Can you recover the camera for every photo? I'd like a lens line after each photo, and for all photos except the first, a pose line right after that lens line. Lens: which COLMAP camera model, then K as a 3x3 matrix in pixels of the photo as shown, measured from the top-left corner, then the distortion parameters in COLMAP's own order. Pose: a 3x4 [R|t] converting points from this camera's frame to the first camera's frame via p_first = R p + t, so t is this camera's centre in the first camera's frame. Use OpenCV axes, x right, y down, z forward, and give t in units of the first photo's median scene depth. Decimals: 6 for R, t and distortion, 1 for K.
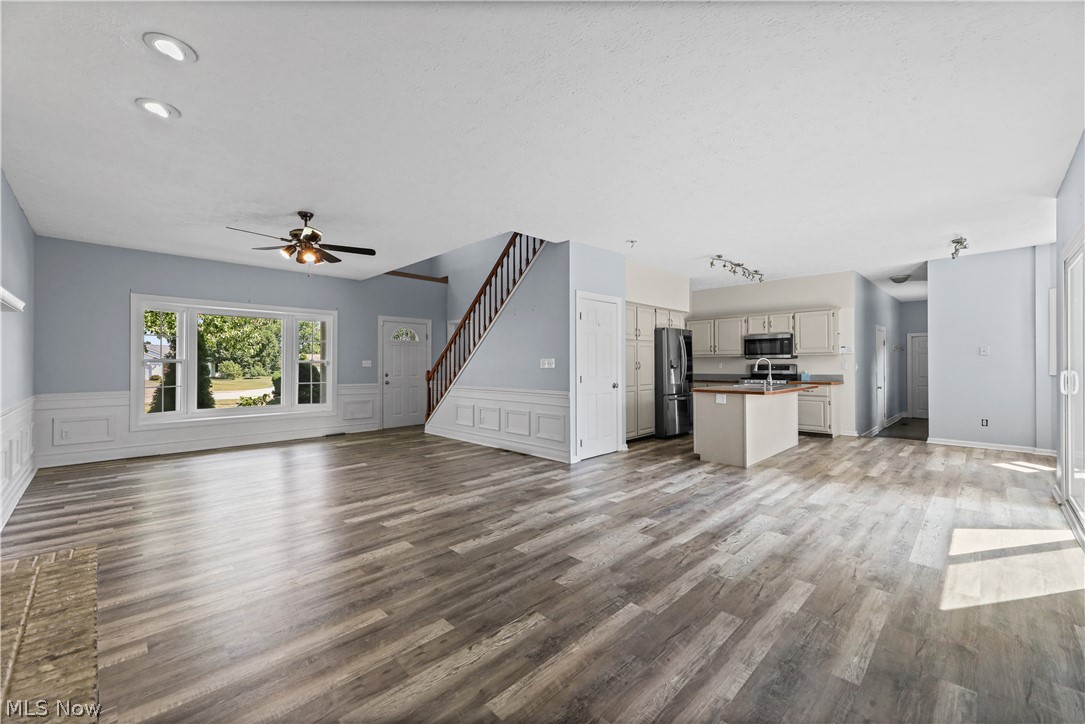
lens RADIAL K [[440.6, 0, 535.0], [0, 440.6, 361.1], [0, 0, 1]] dist [0.009443, -0.002132]
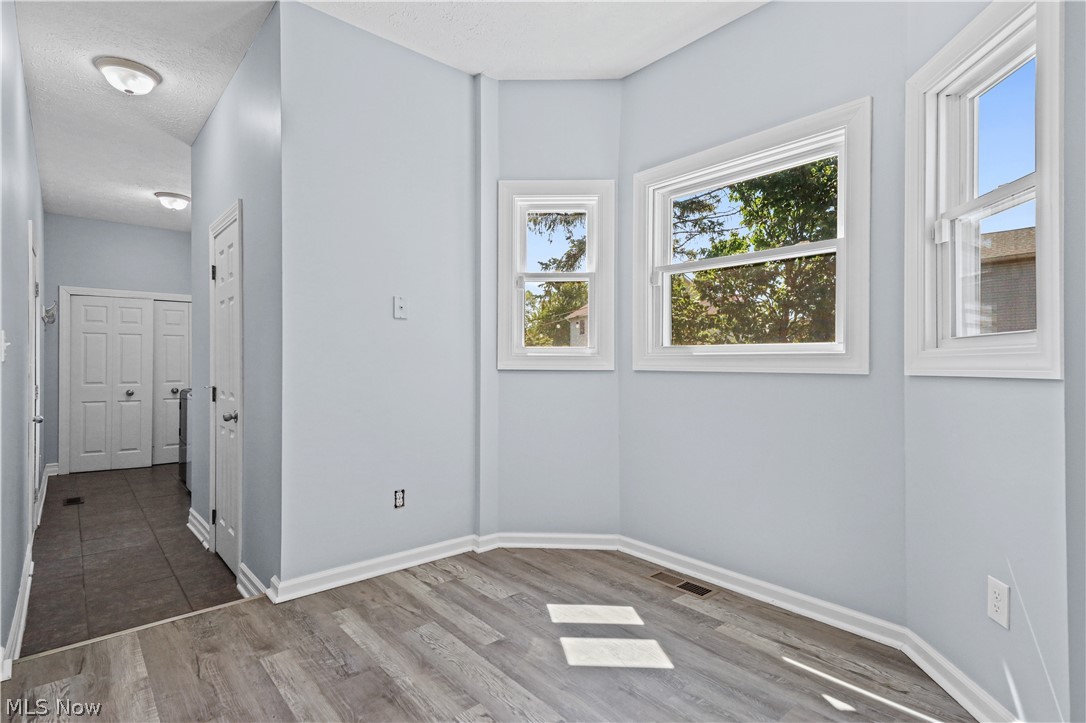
lens RADIAL K [[539.6, 0, 539.6], [0, 539.6, 362.1], [0, 0, 1]] dist [0.019948, -0.001963]
pose [[0.054672, 0.005099, 0.998491, 0.809420], [-0.006173, 0.999970, -0.004768, 0.034734], [-0.998485, -0.005903, 0.054701, 1.239260]]
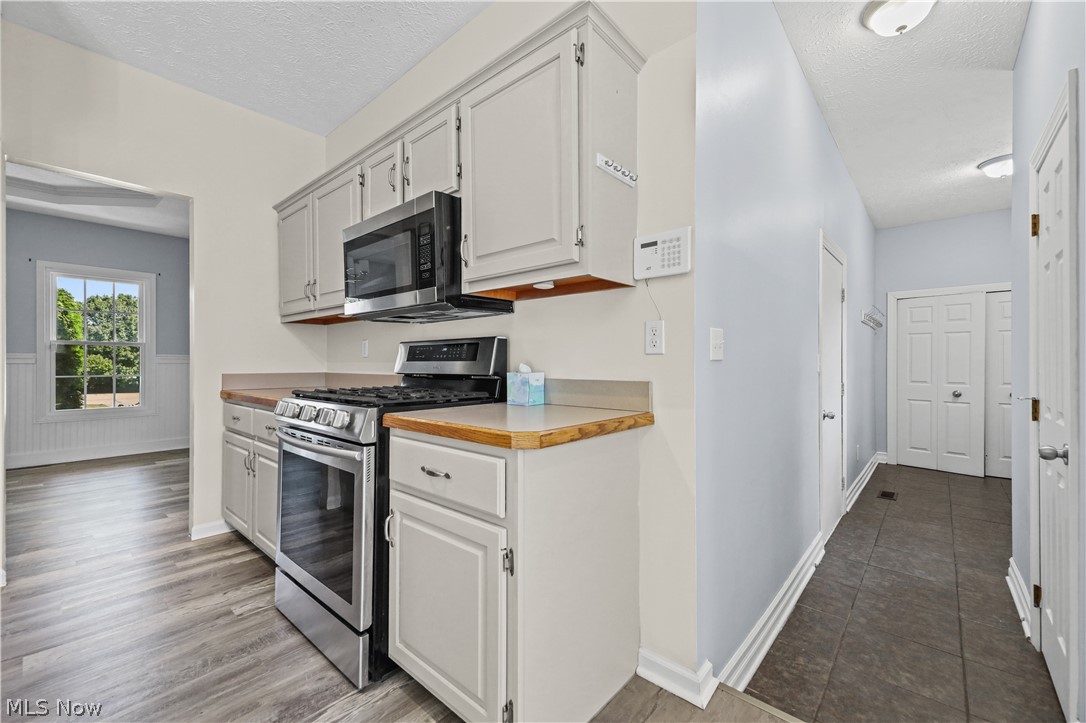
lens RADIAL K [[441.0, 0, 543.8], [0, 441.0, 360.0], [0, 0, 1]] dist [0.009443, -0.002132]
pose [[0.997173, 0.007280, 0.074781, 1.084130], [-0.007480, 0.999969, 0.002391, 0.035625], [-0.074761, -0.002944, 0.997197, 1.372015]]
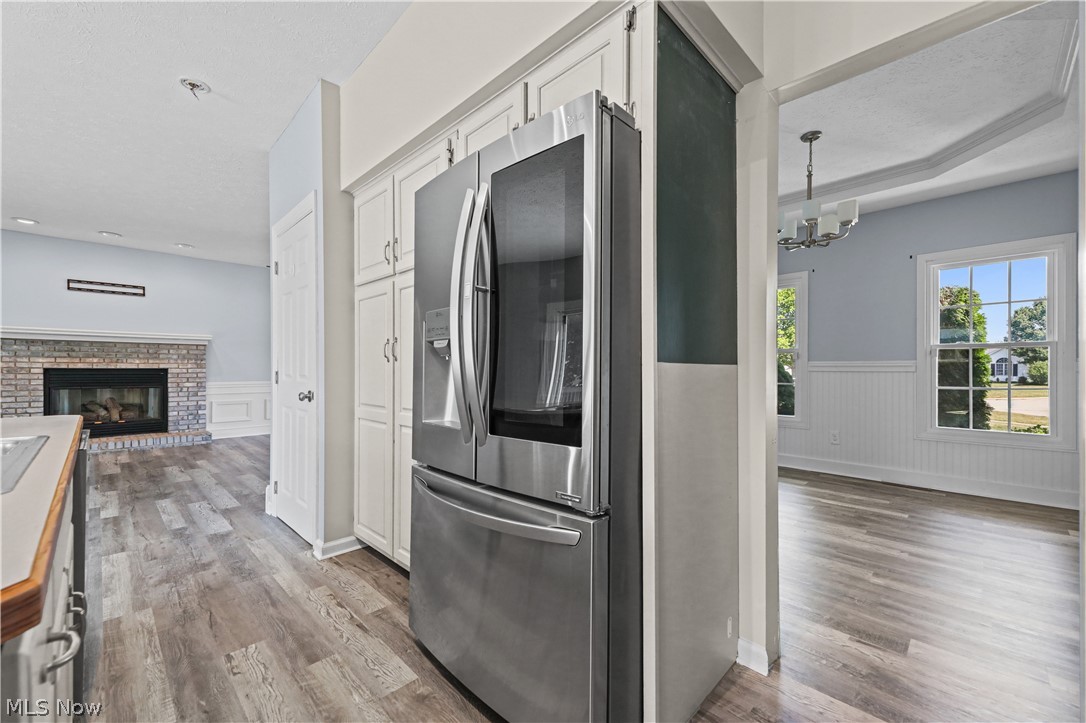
lens RADIAL K [[441.0, 0, 561.0], [0, 441.0, 368.9], [0, 0, 1]] dist [0.009443, -0.002132]
pose [[0.021948, 0.005645, -0.999743, 0.885254], [0.008630, 0.999946, 0.005835, 0.037668], [0.999722, -0.008756, 0.021898, 1.735709]]
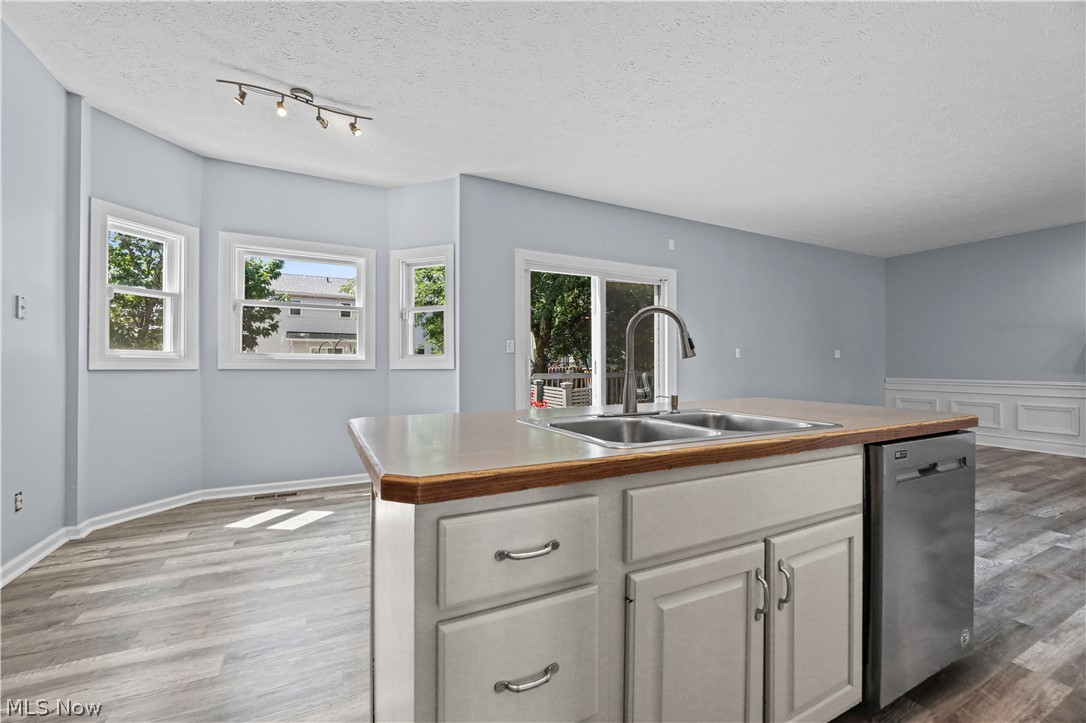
lens RADIAL K [[441.0, 0, 540.3], [0, 441.0, 365.2], [0, 0, 1]] dist [0.009443, -0.002132]
pose [[-0.953420, 0.000451, 0.301646, 0.700345], [-0.001143, 0.999986, -0.005108, 0.037712], [-0.301644, -0.005215, -0.953406, 1.771392]]
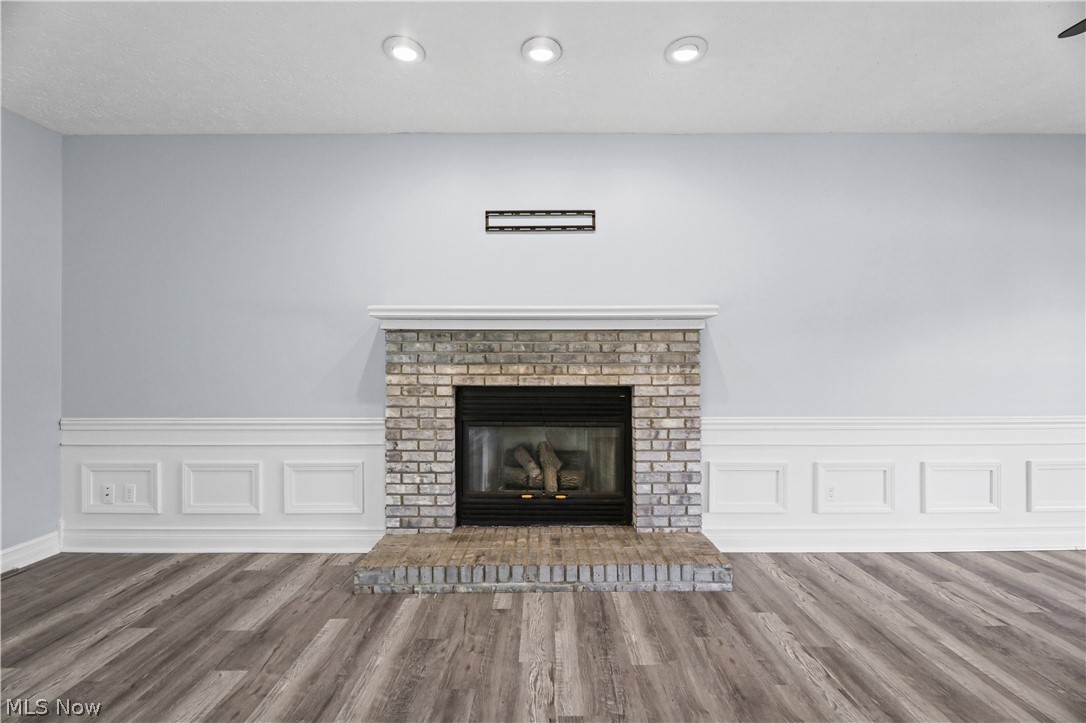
lens RADIAL K [[441.0, 0, 549.0], [0, 441.0, 356.1], [0, 0, 1]] dist [0.009443, -0.002132]
pose [[-0.696820, 0.000585, -0.717246, -0.057477], [0.012011, 0.999869, -0.010853, -0.004419], [0.717145, -0.016177, -0.696736, 0.832350]]
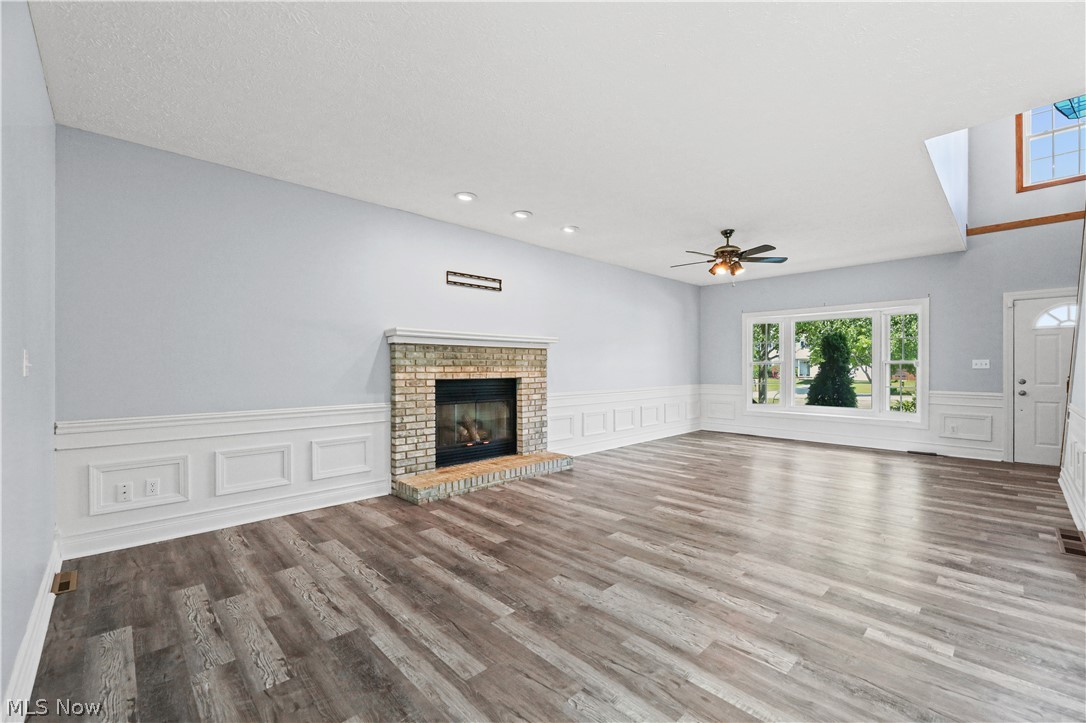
lens RADIAL K [[441.0, 0, 541.3], [0, 441.0, 365.4], [0, 0, 1]] dist [0.009443, -0.002132]
pose [[-0.012749, 0.000914, -0.999918, 0.604887], [0.010975, 0.999939, 0.000774, -0.000883], [0.999859, -0.010964, -0.012758, 0.540598]]
